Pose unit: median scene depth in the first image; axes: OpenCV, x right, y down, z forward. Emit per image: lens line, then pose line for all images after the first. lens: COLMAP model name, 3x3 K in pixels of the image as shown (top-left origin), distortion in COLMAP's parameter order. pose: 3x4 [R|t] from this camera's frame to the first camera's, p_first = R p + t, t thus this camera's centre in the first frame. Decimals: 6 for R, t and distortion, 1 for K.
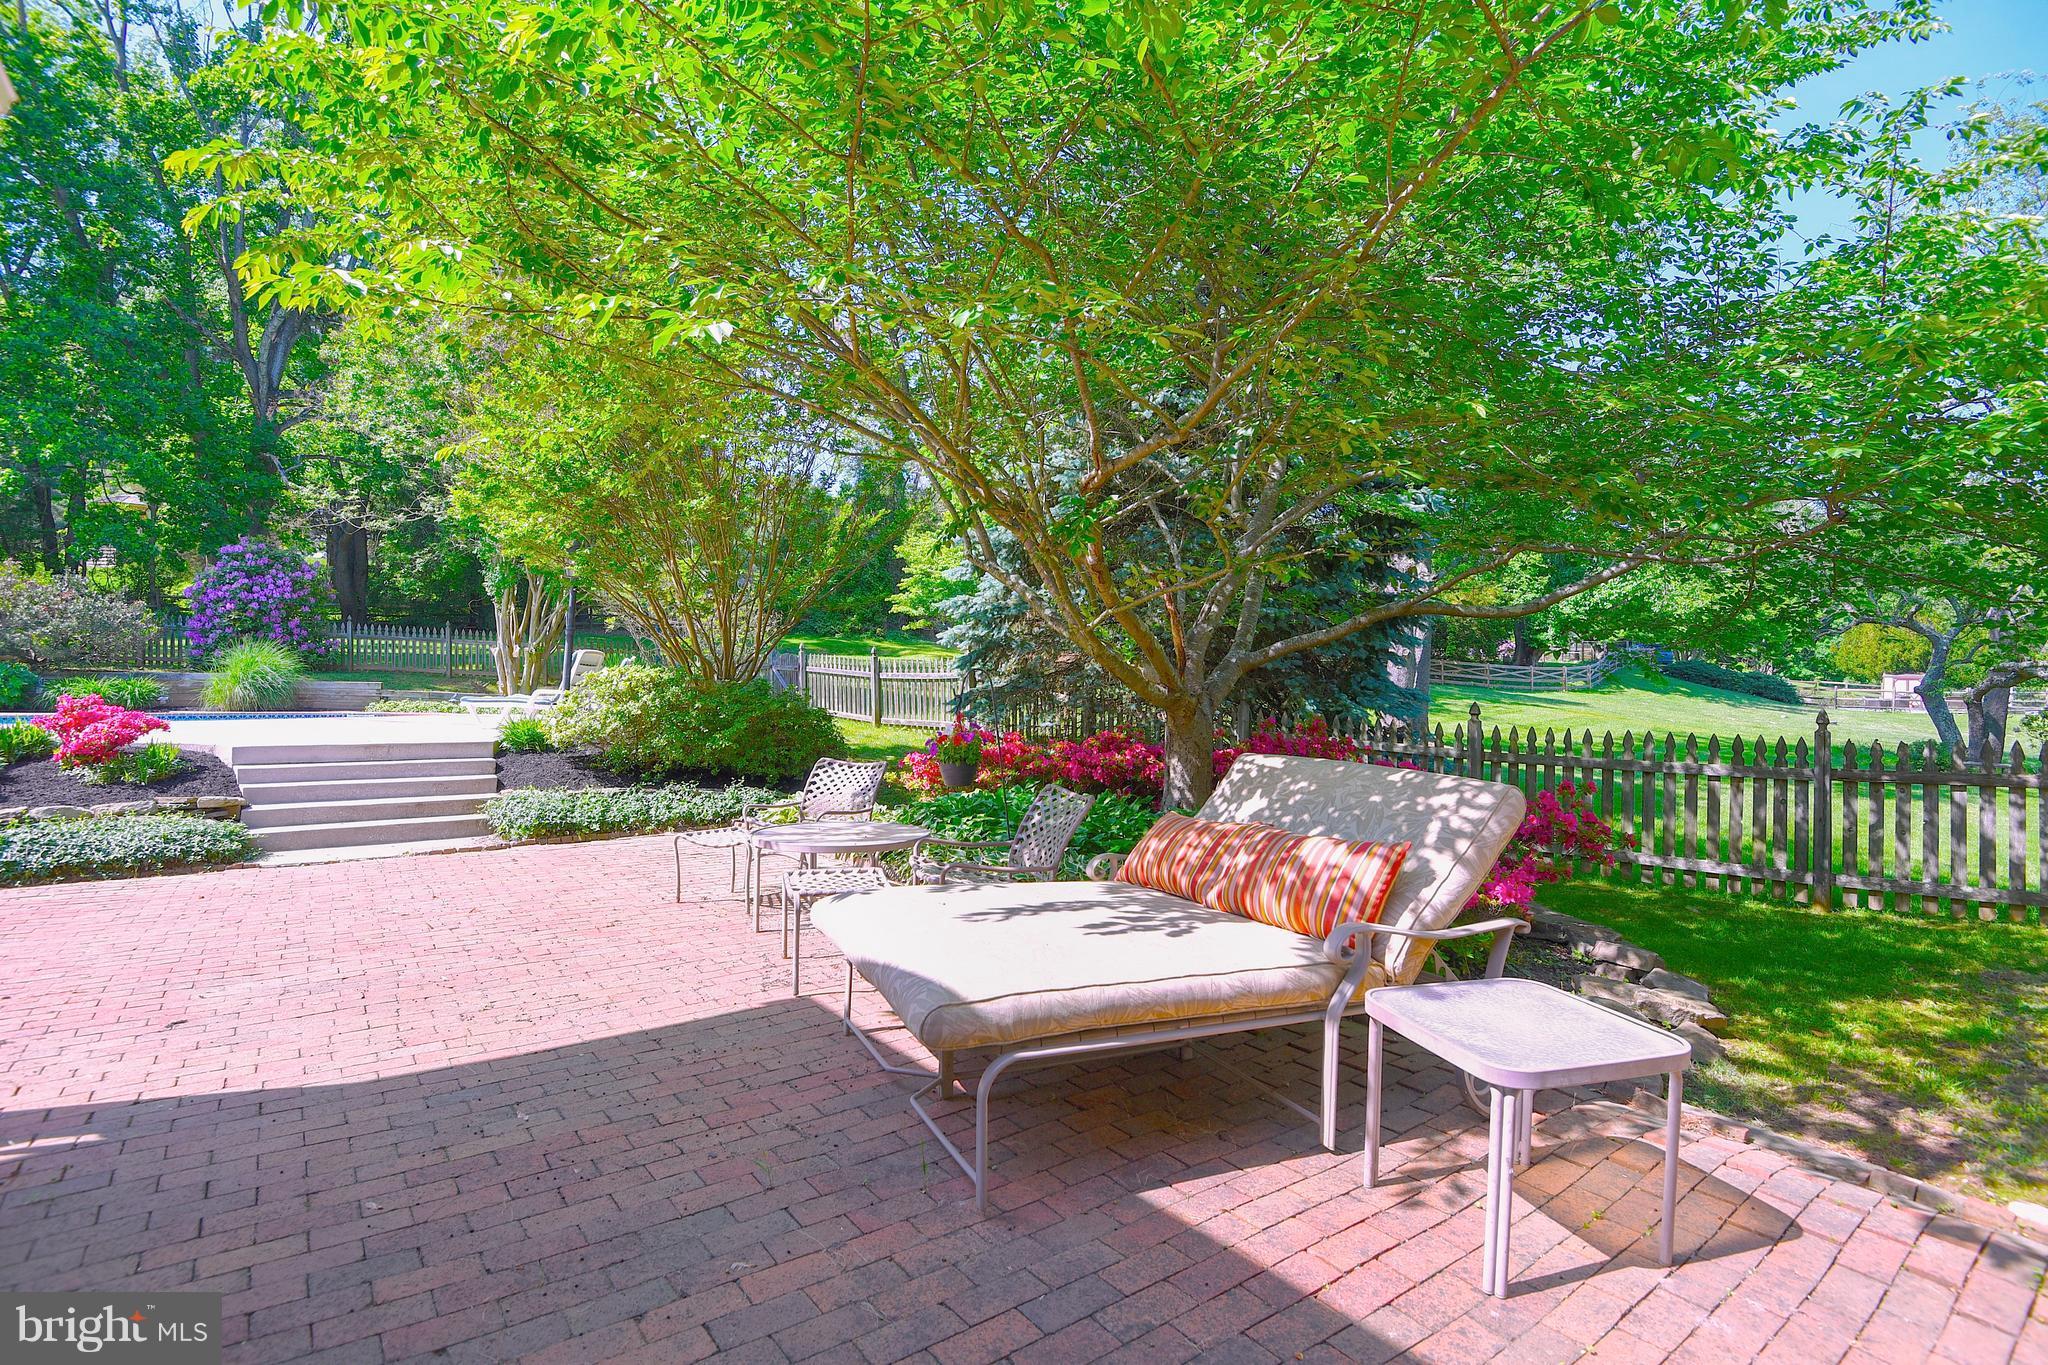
lens RADIAL K [[989.8, 0, 1010.9], [0, 989.8, 679.4], [0, 0, 1]] dist [-0.003161, -0.019065]
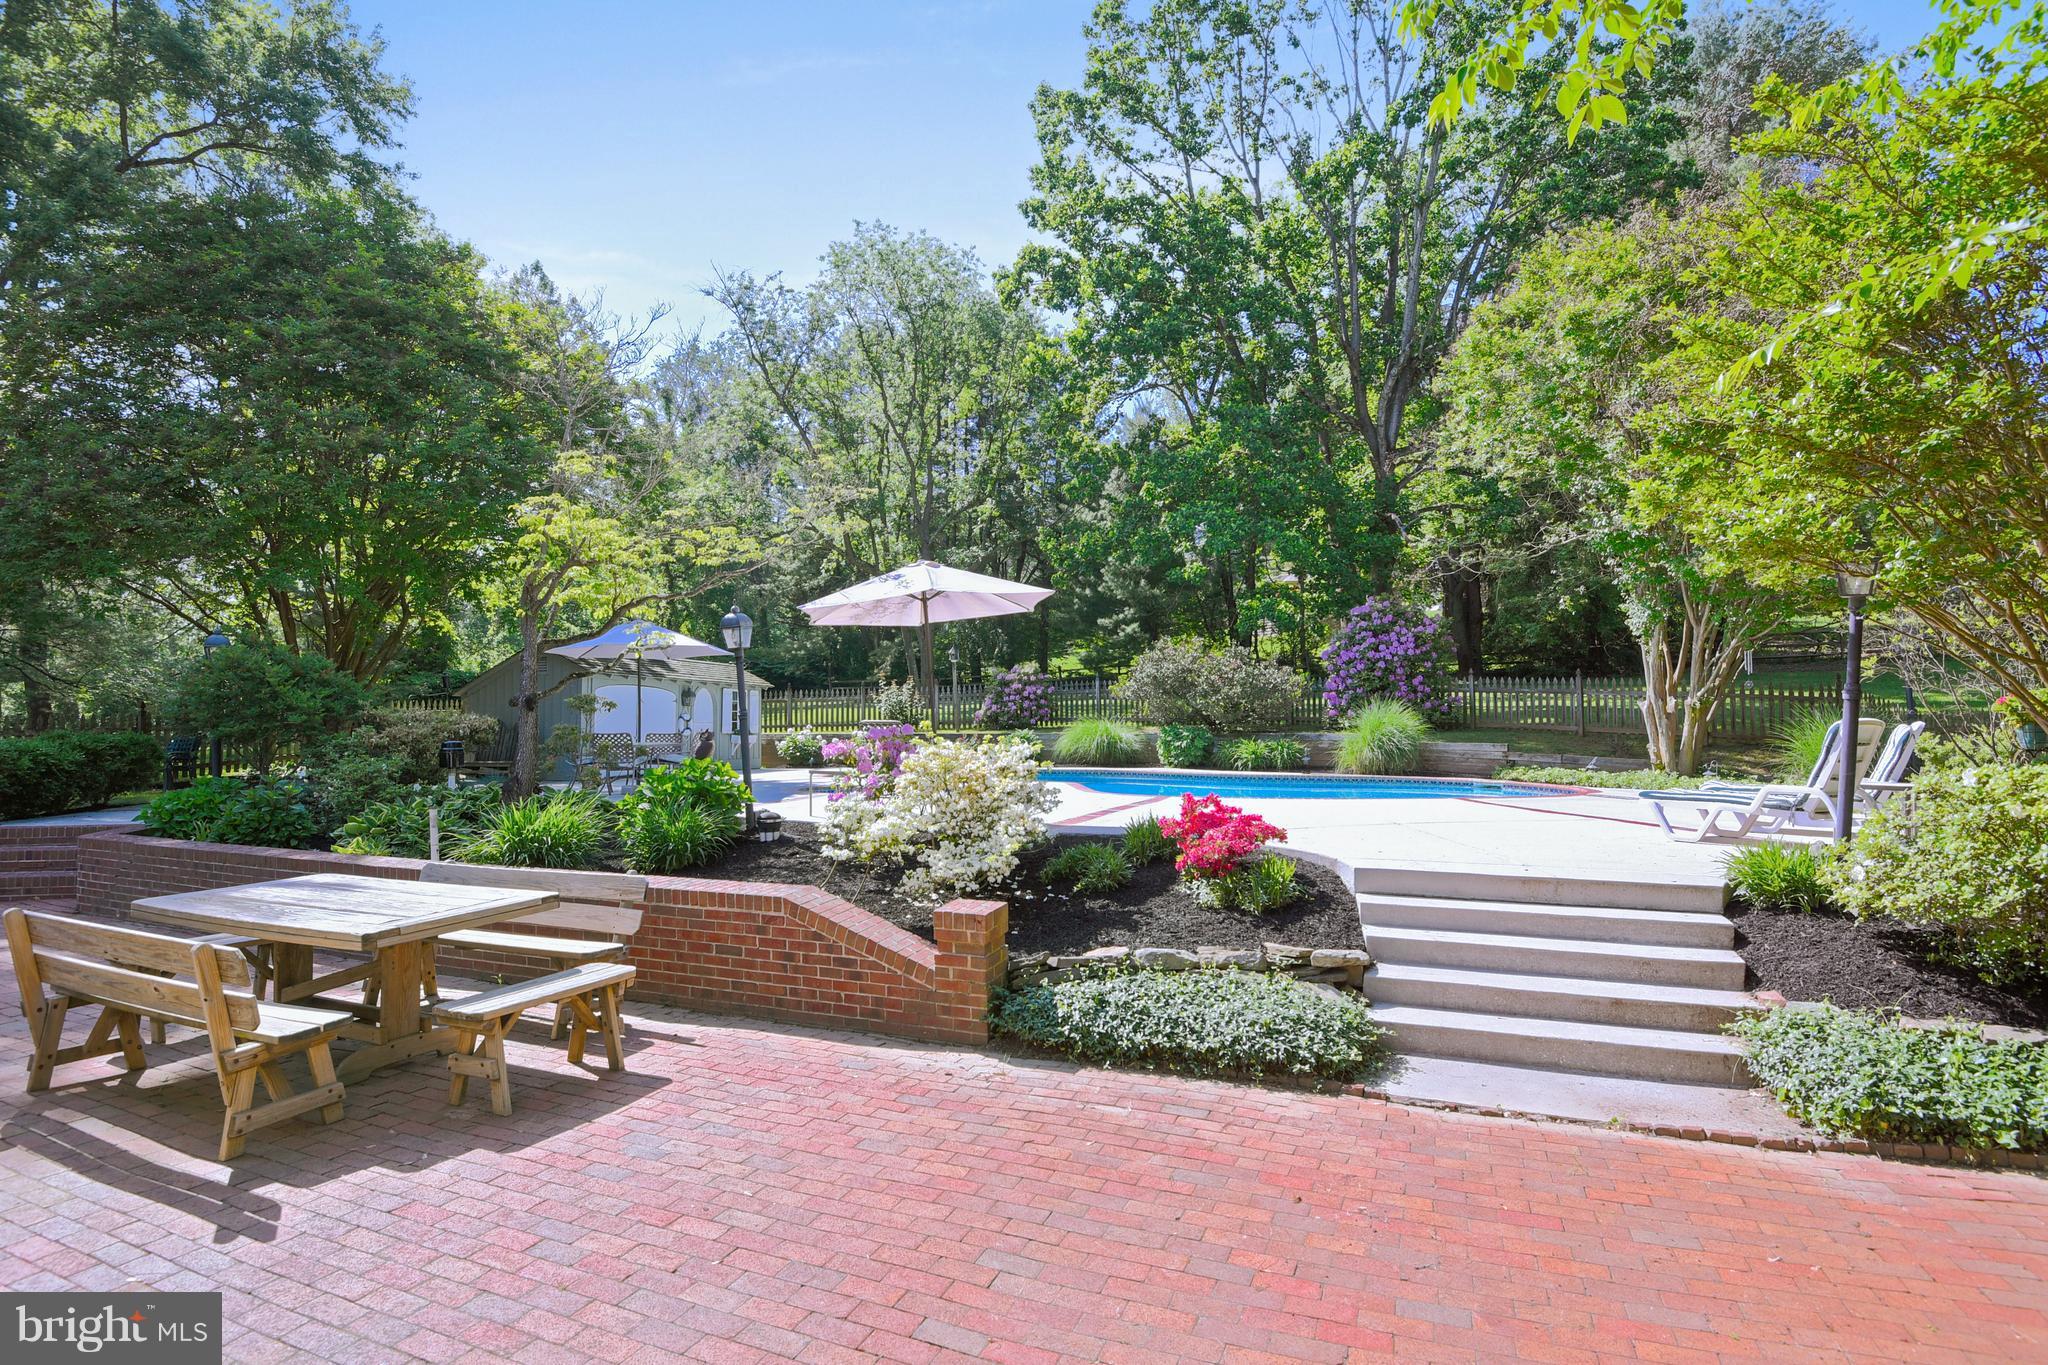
lens RADIAL K [[989.8, 0, 1010.9], [0, 989.8, 679.4], [0, 0, 1]] dist [-0.003161, -0.019065]
pose [[0.524519, -0.040613, -0.850430, -0.126377], [0.007266, 0.999039, -0.043229, -0.020852], [0.851368, 0.016495, 0.524310, 0.168997]]
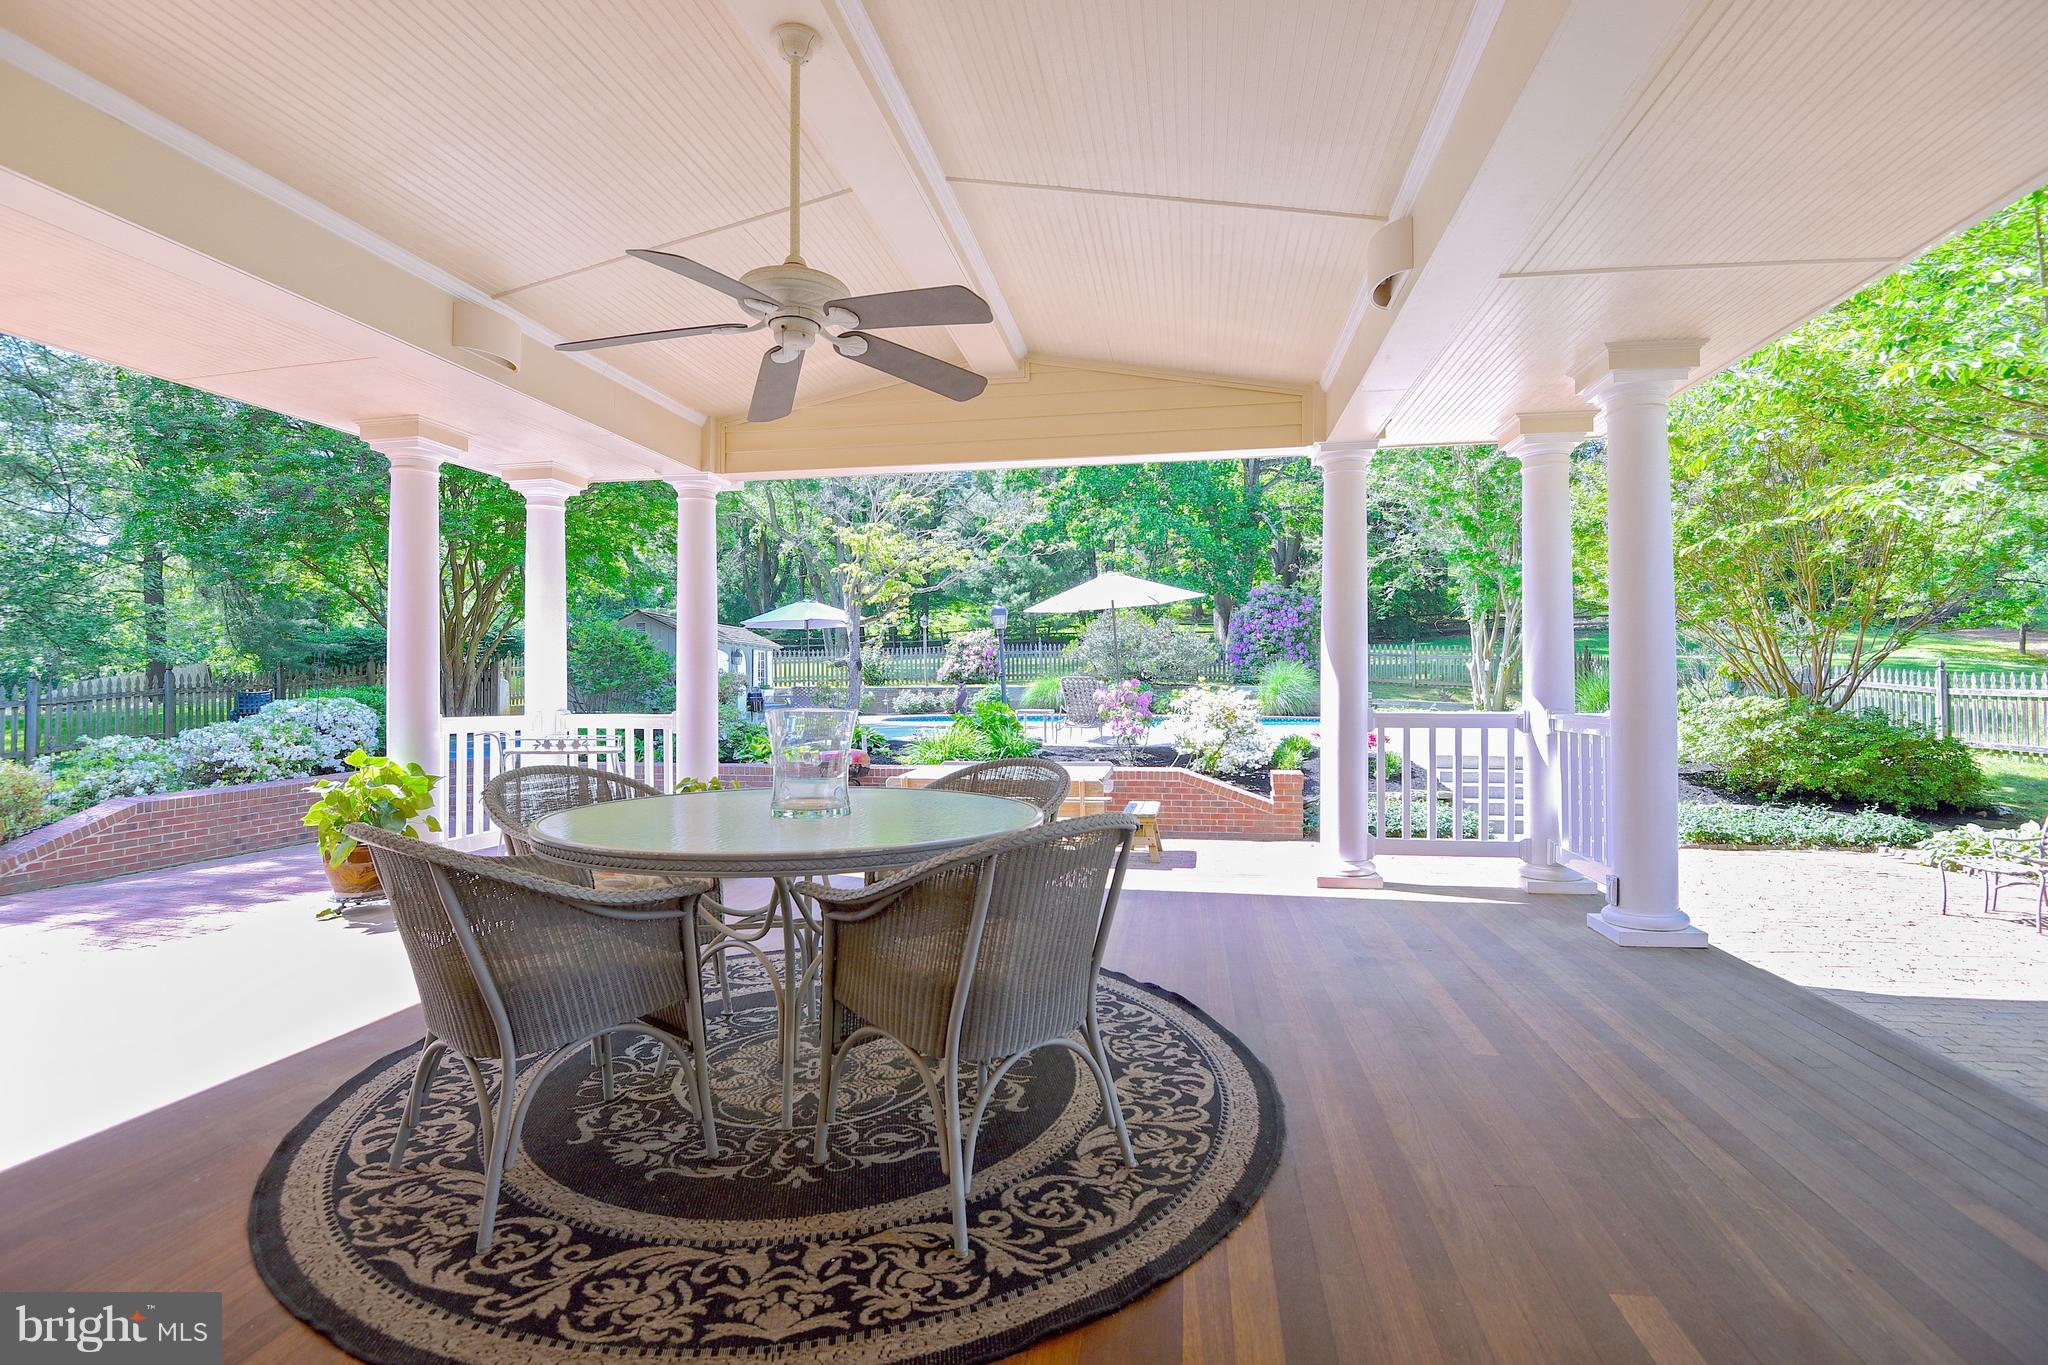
lens RADIAL K [[973.4, 0, 1024.0], [0, 973.4, 682.5], [0, 0, 1]] dist [-0.000423, -0.000092]
pose [[0.711733, -0.001348, -0.702449, -0.100515], [0.009529, 0.999925, 0.007736, -0.024364], [0.702386, -0.012200, 0.711692, -0.192641]]
